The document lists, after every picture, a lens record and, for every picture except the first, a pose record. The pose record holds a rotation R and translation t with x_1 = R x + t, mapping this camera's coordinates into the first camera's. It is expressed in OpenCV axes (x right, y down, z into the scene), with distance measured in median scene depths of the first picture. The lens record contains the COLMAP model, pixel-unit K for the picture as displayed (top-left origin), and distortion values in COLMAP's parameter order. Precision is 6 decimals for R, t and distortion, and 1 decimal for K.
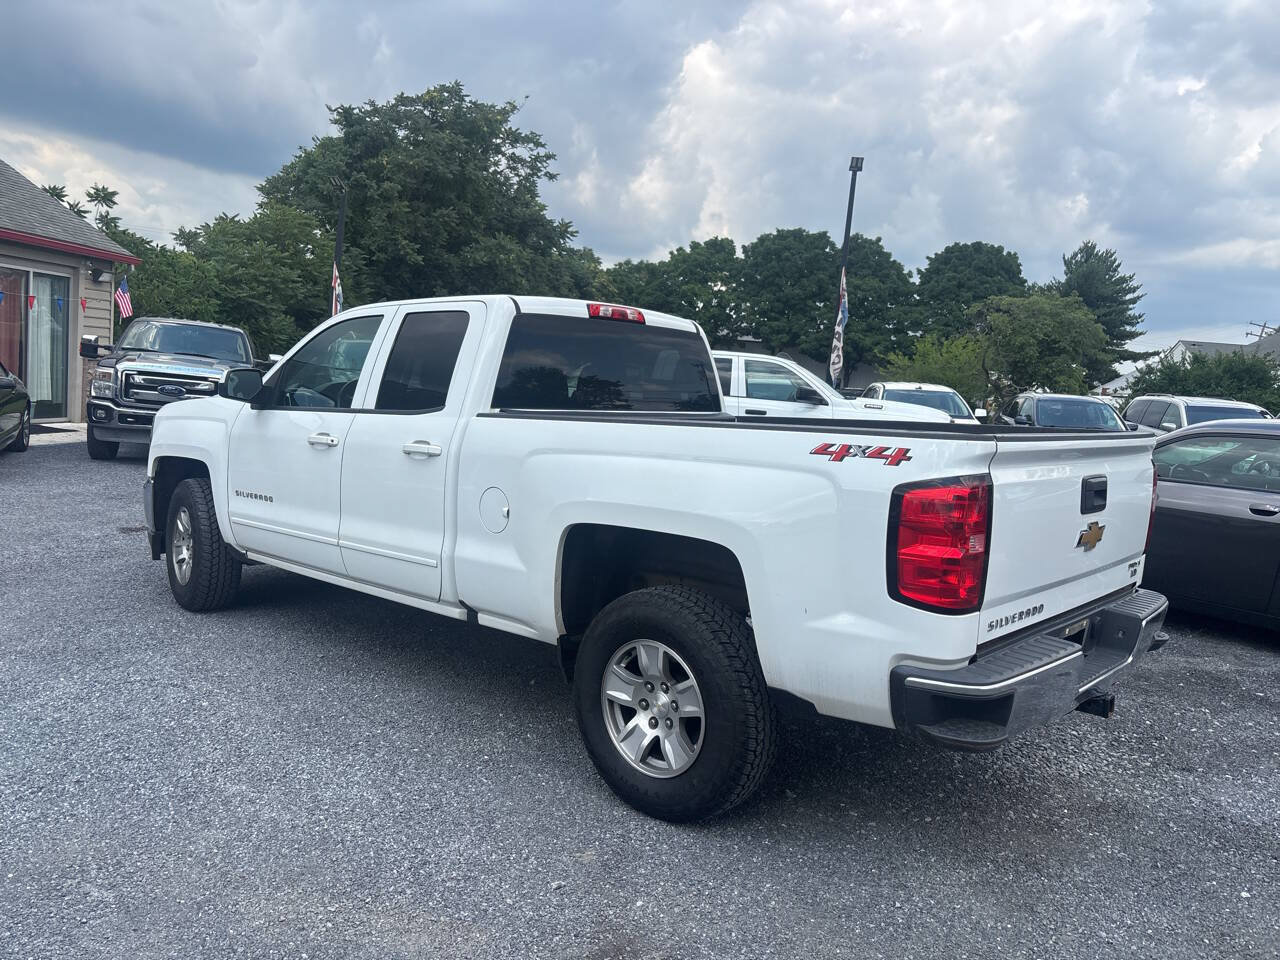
lens RADIAL K [[963.2, 0, 635.4], [0, 963.2, 497.7], [0, 0, 1]] dist [0.032184, -0.028629]
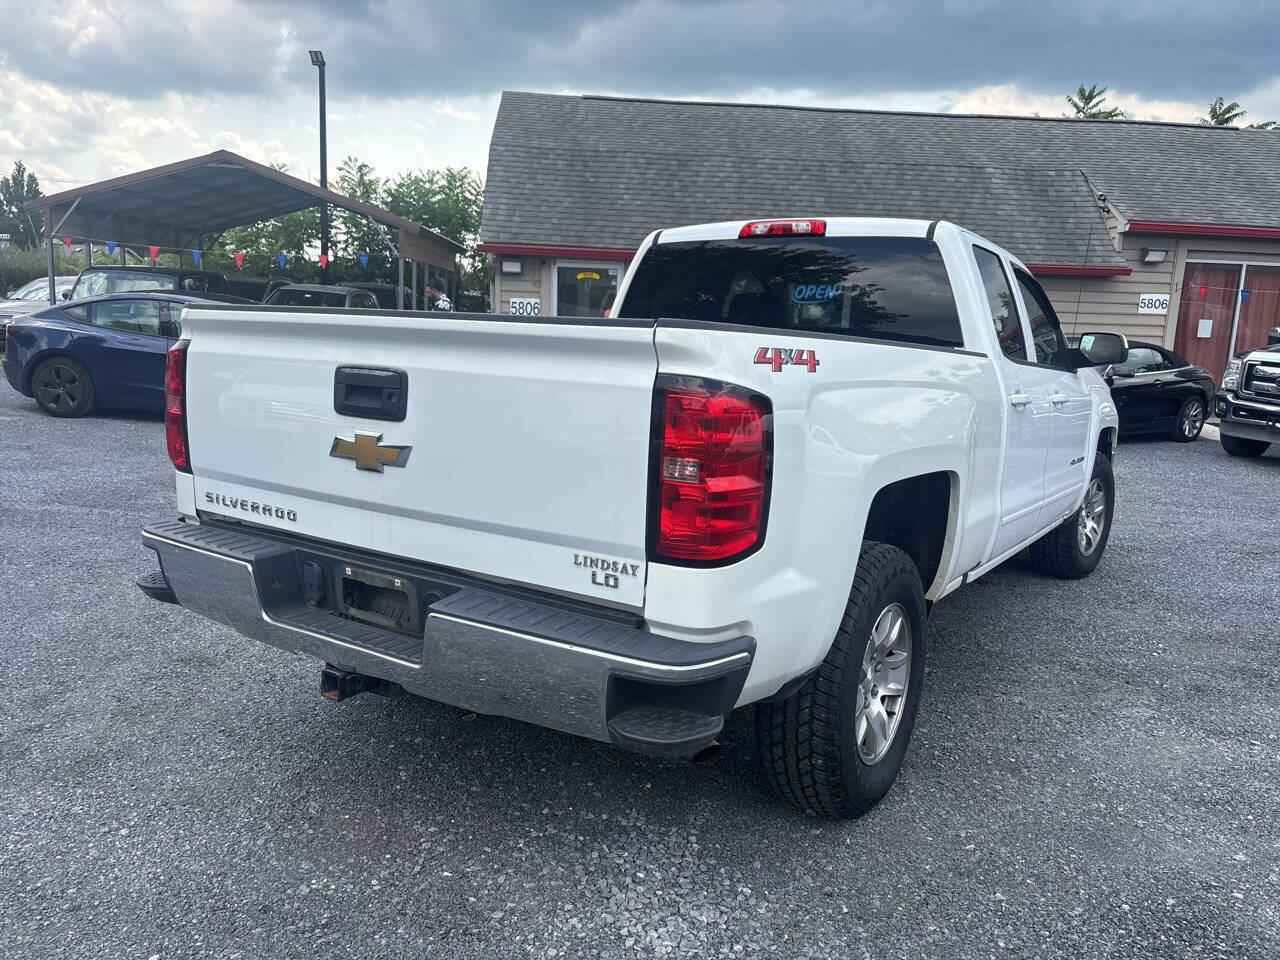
lens RADIAL K [[966.8, 0, 638.0], [0, 966.8, 496.2], [0, 0, 1]] dist [0.026654, -0.032231]
pose [[0.147333, 0.117736, -0.982055, 0.087931], [-0.145782, 0.984631, 0.096174, -0.001883], [0.978285, 0.128996, 0.162233, 0.078932]]
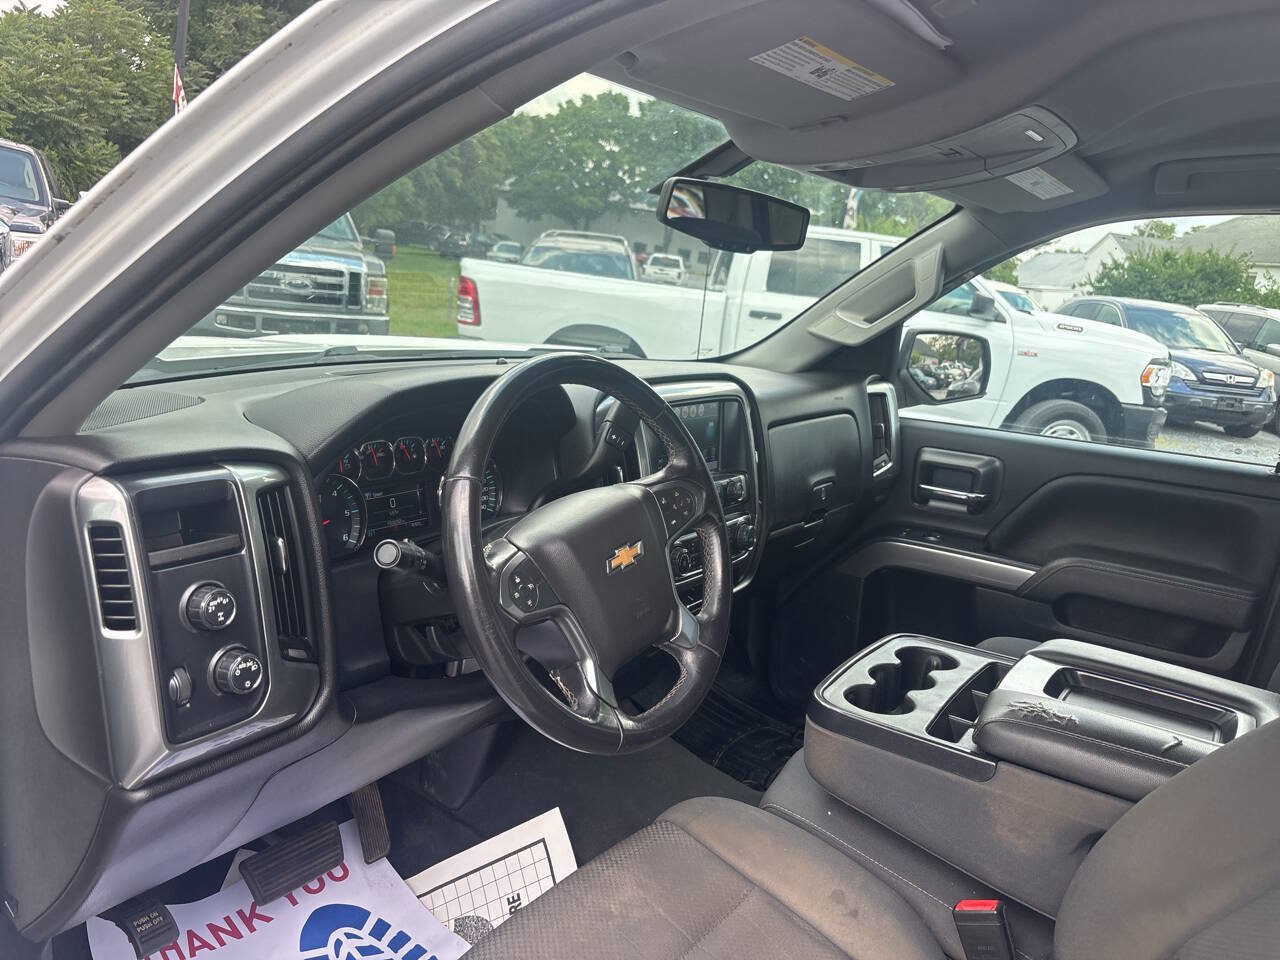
lens RADIAL K [[966.8, 0, 638.0], [0, 966.8, 496.2], [0, 0, 1]] dist [0.026654, -0.032231]
pose [[0.989339, 0.016680, 0.144673, -0.034688], [-0.035249, 0.991308, 0.126754, -0.014251], [-0.141301, -0.130502, 0.981327, 0.100094]]
